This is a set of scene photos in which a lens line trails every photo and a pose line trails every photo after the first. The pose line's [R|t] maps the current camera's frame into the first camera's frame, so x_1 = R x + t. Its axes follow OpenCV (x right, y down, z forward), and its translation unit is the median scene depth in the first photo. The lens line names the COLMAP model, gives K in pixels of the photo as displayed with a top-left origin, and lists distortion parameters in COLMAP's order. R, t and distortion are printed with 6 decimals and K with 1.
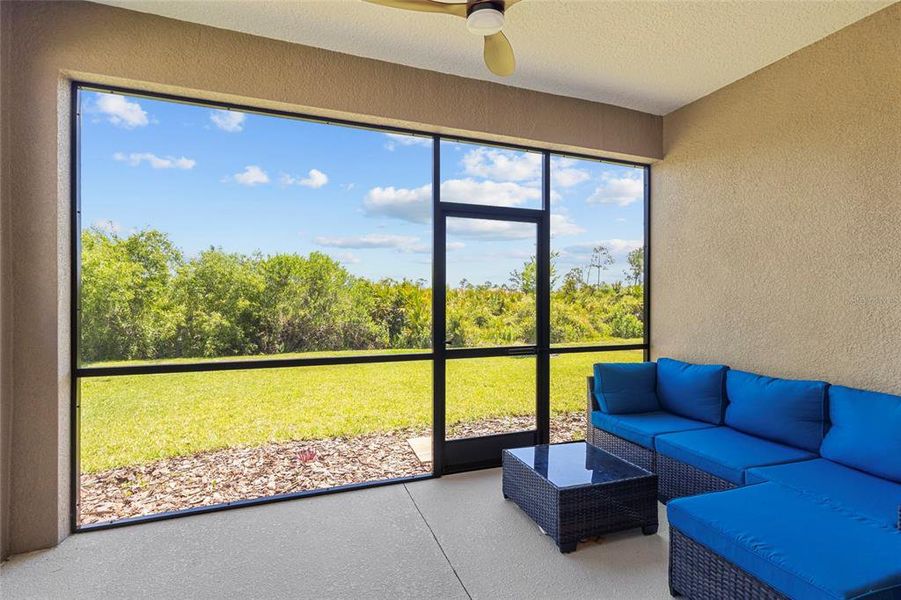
lens RADIAL K [[420.6, 0, 450.5], [0, 420.6, 300.0], [0, 0, 1]] dist [-0.000305, 0.000642]
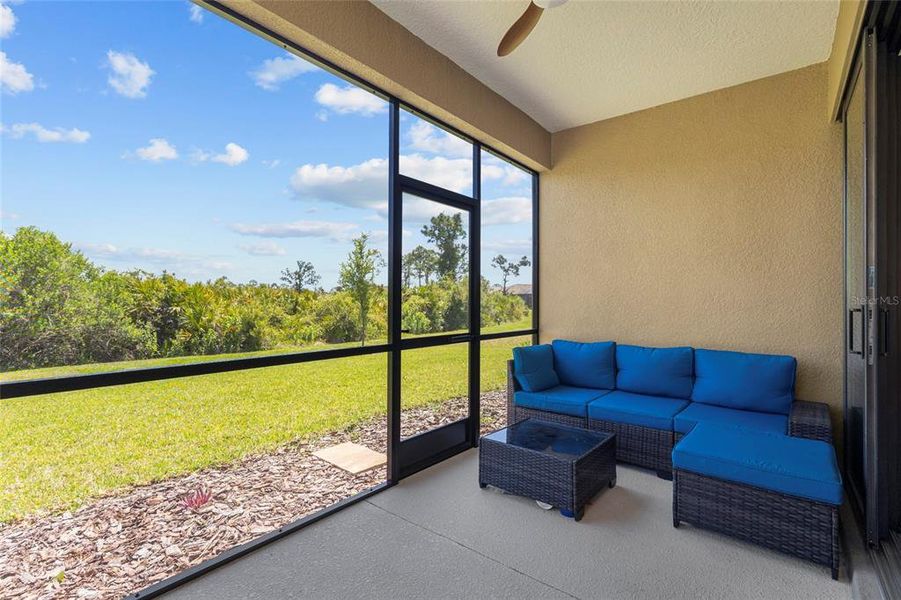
lens RADIAL K [[417.8, 0, 449.1], [0, 417.8, 293.1], [0, 0, 1]] dist [0.002141, 0.001062]
pose [[0.855840, 0.013383, 0.517068, -0.339659], [-0.003247, 0.999785, -0.020503, 0.032856], [-0.517231, 0.015869, 0.855699, 0.159918]]
